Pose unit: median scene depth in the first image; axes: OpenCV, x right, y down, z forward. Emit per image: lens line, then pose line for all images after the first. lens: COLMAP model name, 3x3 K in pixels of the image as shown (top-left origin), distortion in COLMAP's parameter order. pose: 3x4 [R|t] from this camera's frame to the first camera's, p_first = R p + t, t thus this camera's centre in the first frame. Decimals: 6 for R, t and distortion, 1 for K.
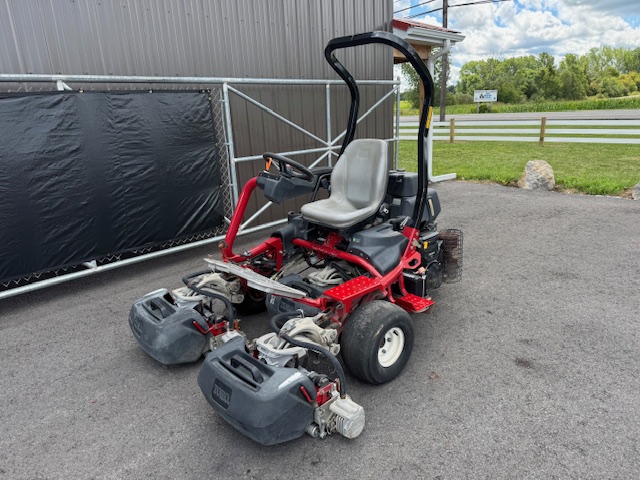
lens RADIAL K [[457.3, 0, 318.9], [0, 457.3, 242.1], [0, 0, 1]] dist [0.004811, -0.026469]
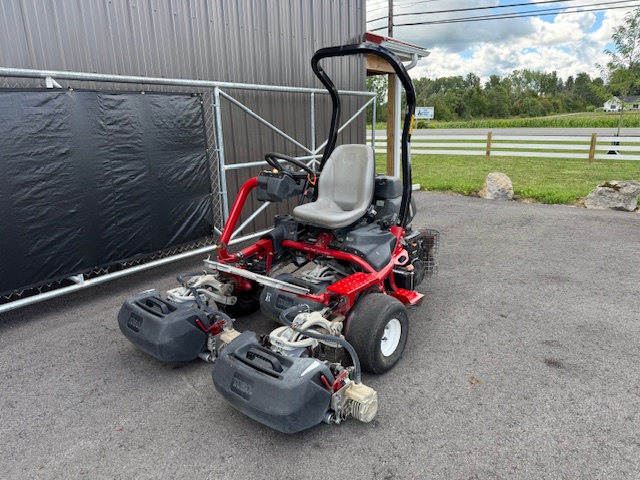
lens RADIAL K [[457.3, 0, 318.4], [0, 457.3, 241.0], [0, 0, 1]] dist [0.004811, -0.026469]
pose [[0.990791, -0.011249, 0.134932, -0.127394], [0.015146, 0.999496, -0.027887, 0.005827], [-0.134551, 0.029673, 0.990462, 0.028064]]
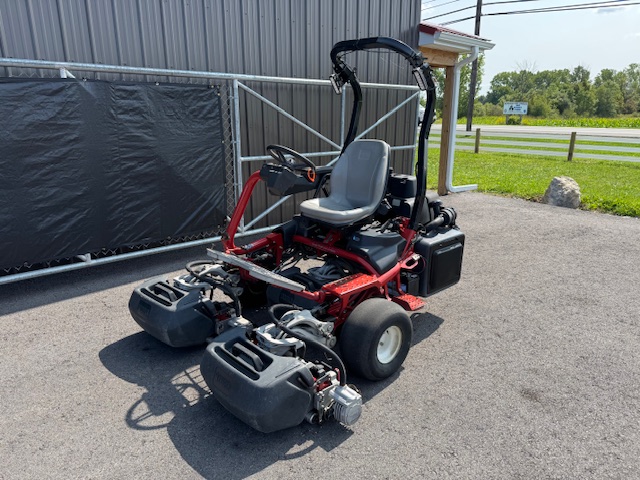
lens RADIAL K [[457.3, 0, 315.5], [0, 457.3, 238.8], [0, 0, 1]] dist [0.004811, -0.026469]
pose [[0.996751, 0.062073, -0.051321, 0.034845], [-0.062768, 0.997956, -0.012043, -0.008340], [0.050469, 0.015225, 0.998610, 0.043061]]
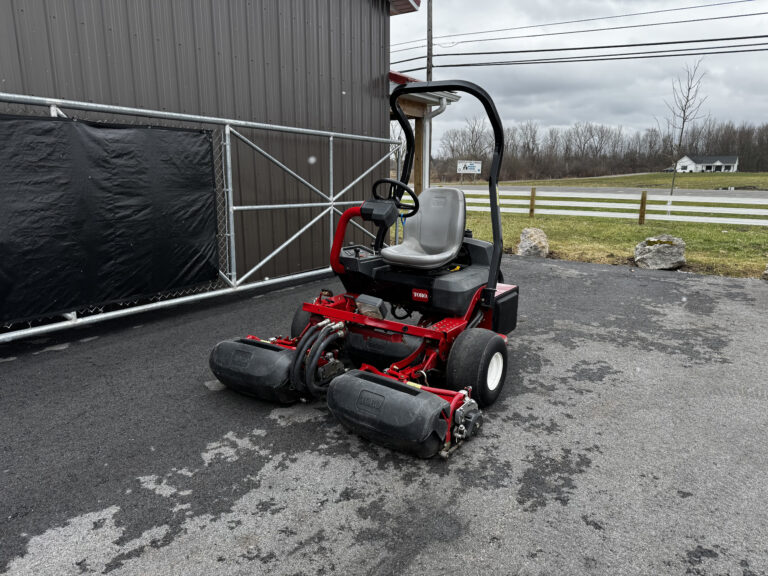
lens RADIAL K [[548.8, 0, 389.5], [0, 548.8, 283.4], [0, 0, 1]] dist [0.004811, -0.026469]
pose [[0.978018, 0.020012, 0.207557, -0.109398], [-0.002397, 0.996397, -0.084776, 0.065389], [-0.208505, 0.082415, 0.974543, -0.124514]]
